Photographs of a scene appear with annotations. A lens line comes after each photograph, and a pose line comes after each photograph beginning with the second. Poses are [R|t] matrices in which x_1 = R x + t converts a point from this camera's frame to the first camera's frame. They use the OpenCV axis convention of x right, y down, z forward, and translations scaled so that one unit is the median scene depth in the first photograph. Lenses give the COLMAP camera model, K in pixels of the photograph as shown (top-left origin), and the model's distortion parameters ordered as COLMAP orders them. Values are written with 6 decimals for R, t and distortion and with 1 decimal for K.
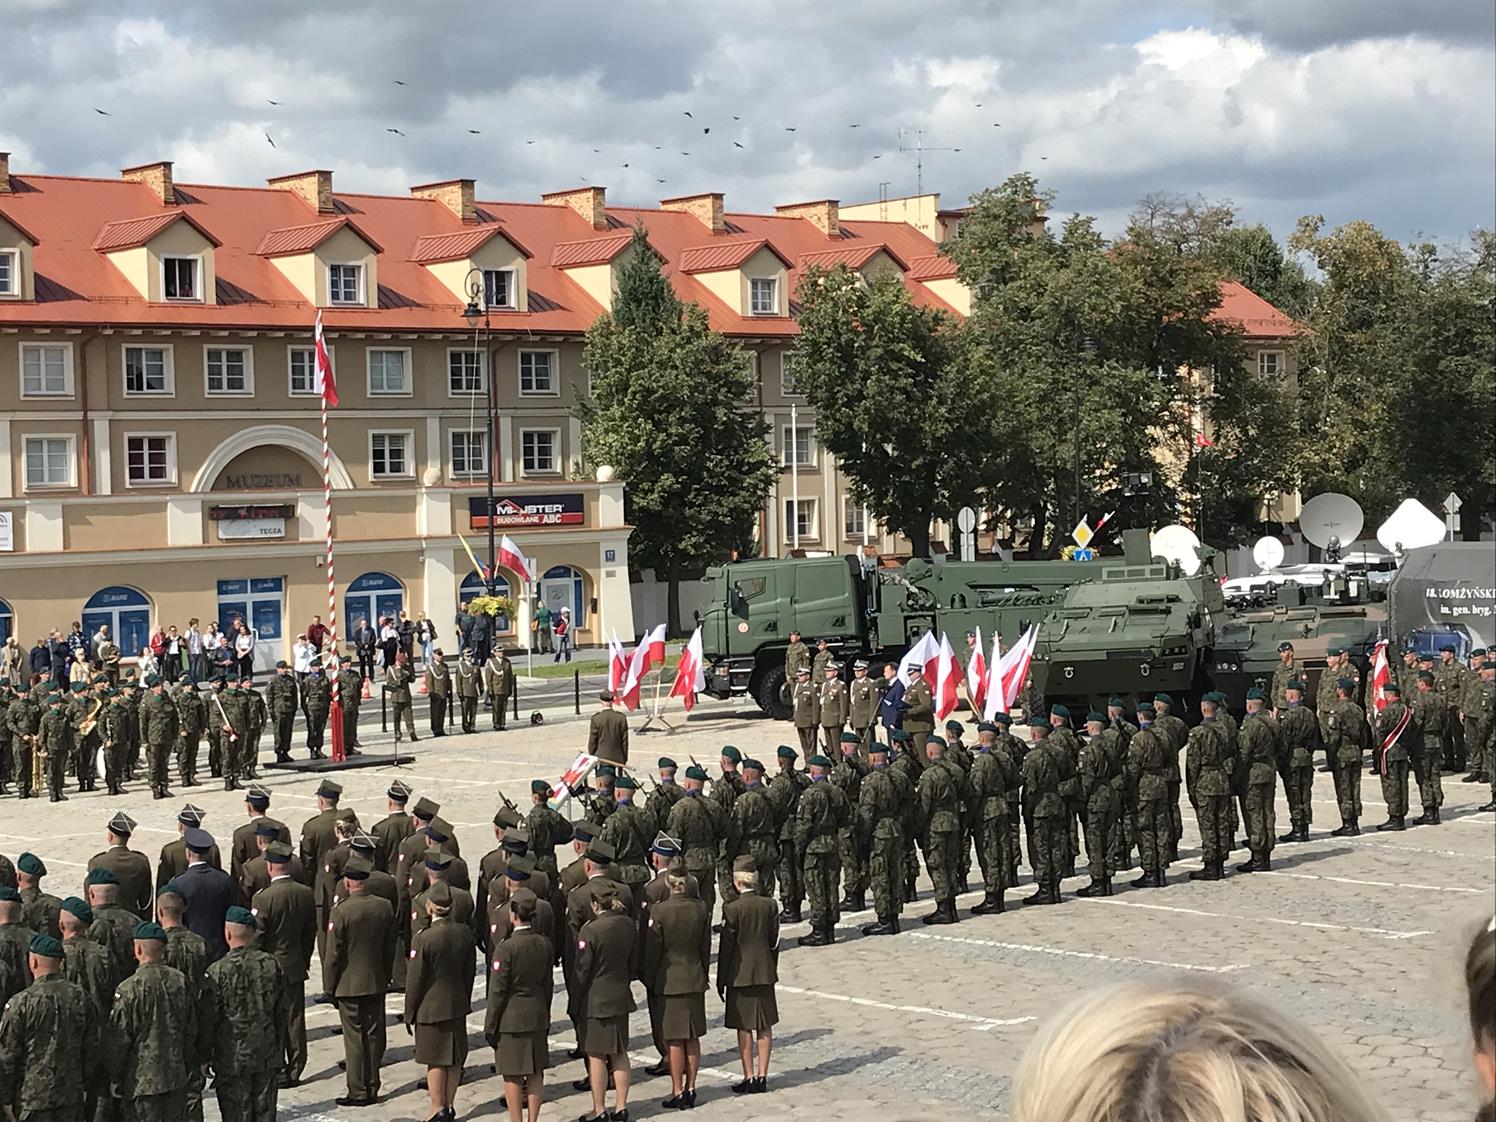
lens RADIAL K [[2686.6, 0, 749.6], [0, 2686.6, 560.7], [0, 0, 1]] dist [0.160965, 0.000000]
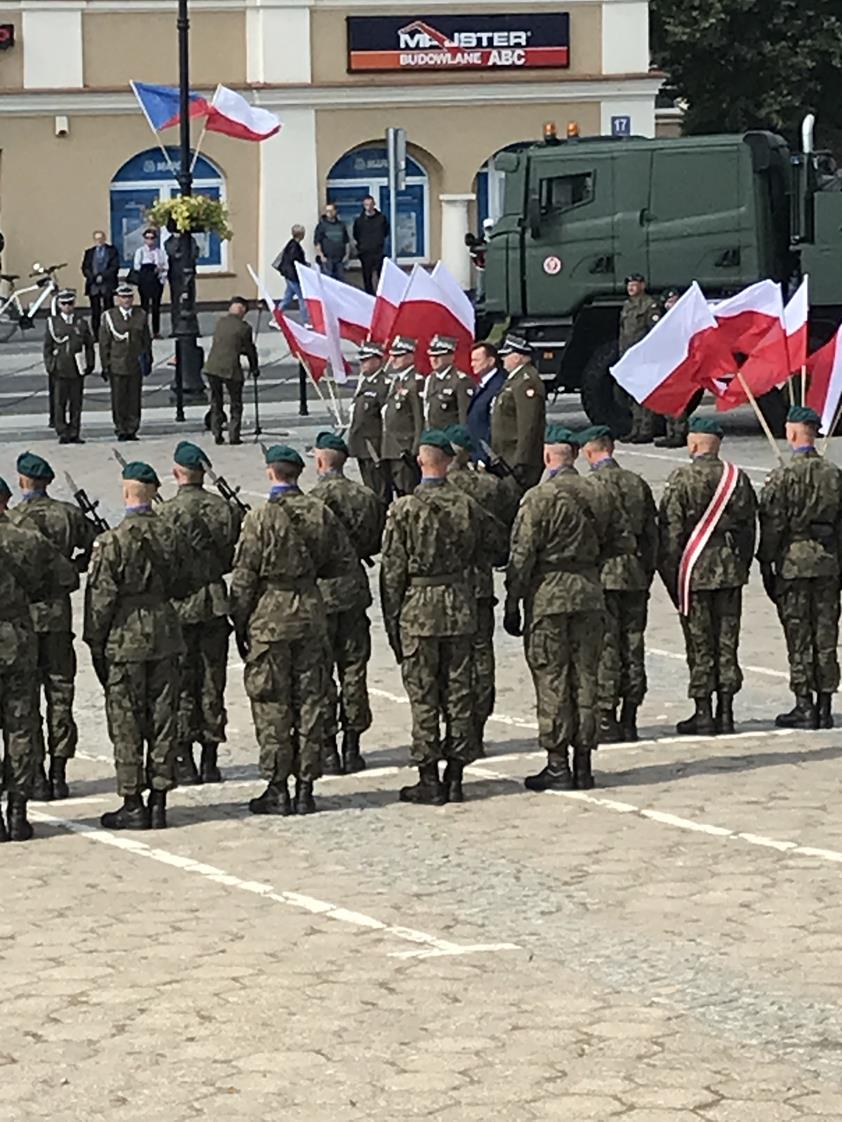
lens RADIAL K [[4691.8, 0, 420.5], [0, 4691.8, 560.4], [0, 0, 1]] dist [0.164423, 0.000000]
pose [[0.986248, 0.035886, -0.161327, 0.125941], [-0.021139, 0.995515, 0.092216, -0.002464], [0.163912, -0.087538, 0.982583, 0.064380]]
